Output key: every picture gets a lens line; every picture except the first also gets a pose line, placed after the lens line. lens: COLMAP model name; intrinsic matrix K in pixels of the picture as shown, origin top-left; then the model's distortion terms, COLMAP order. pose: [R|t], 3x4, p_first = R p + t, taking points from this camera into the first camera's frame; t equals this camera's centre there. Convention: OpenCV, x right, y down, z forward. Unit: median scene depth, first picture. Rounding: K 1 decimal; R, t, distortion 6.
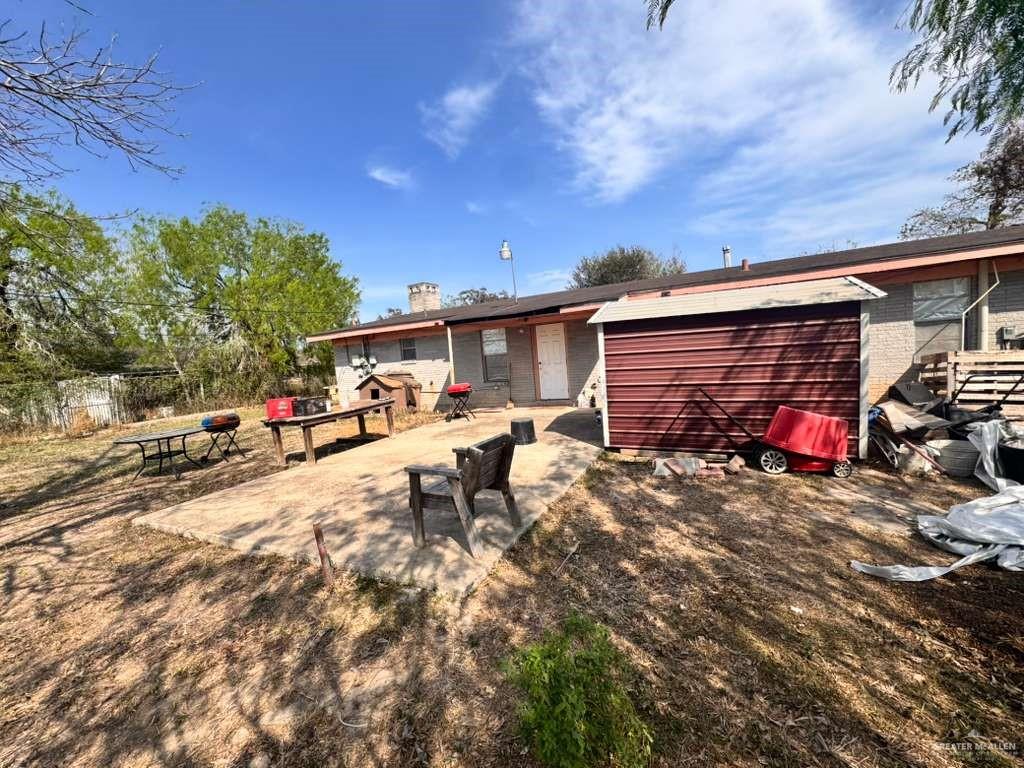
lens RADIAL K [[408.1, 0, 512.0], [0, 408.1, 384.0], [0, 0, 1]] dist [0.000982, 0.000050]
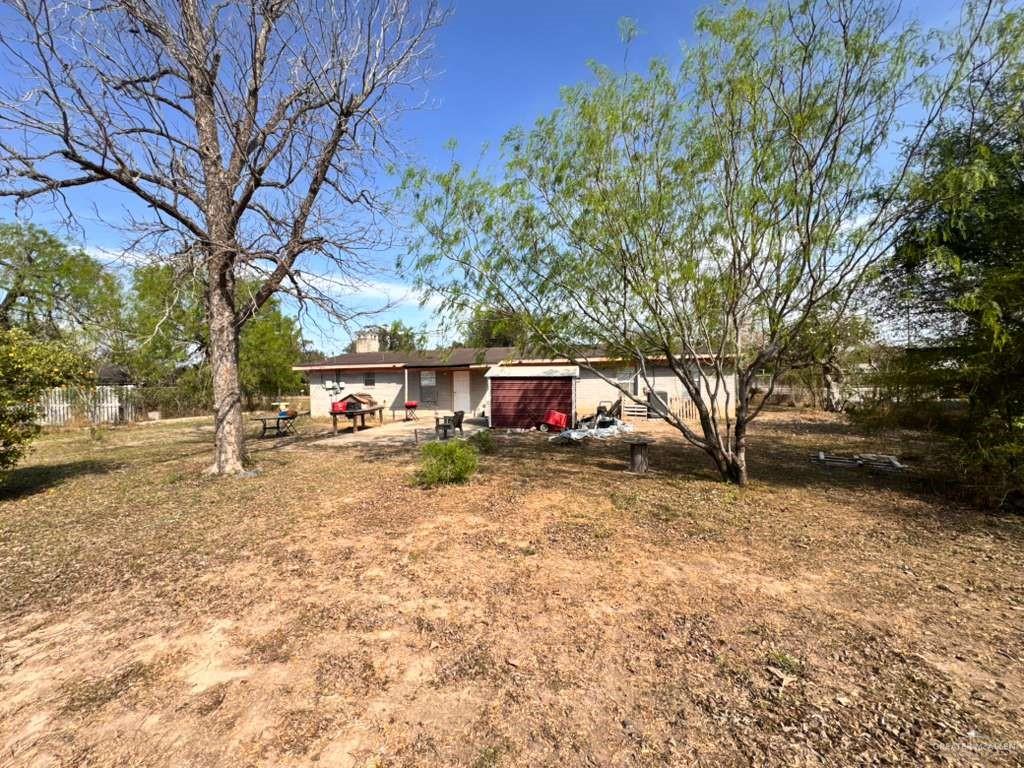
lens RADIAL K [[408.1, 0, 512.0], [0, 408.1, 384.0], [0, 0, 1]] dist [0.000982, 0.000050]
pose [[0.960054, 0.058312, 0.273670, -0.194158], [-0.035582, 0.995546, -0.087301, 0.064537], [-0.277541, 0.074076, 0.957854, -0.836317]]
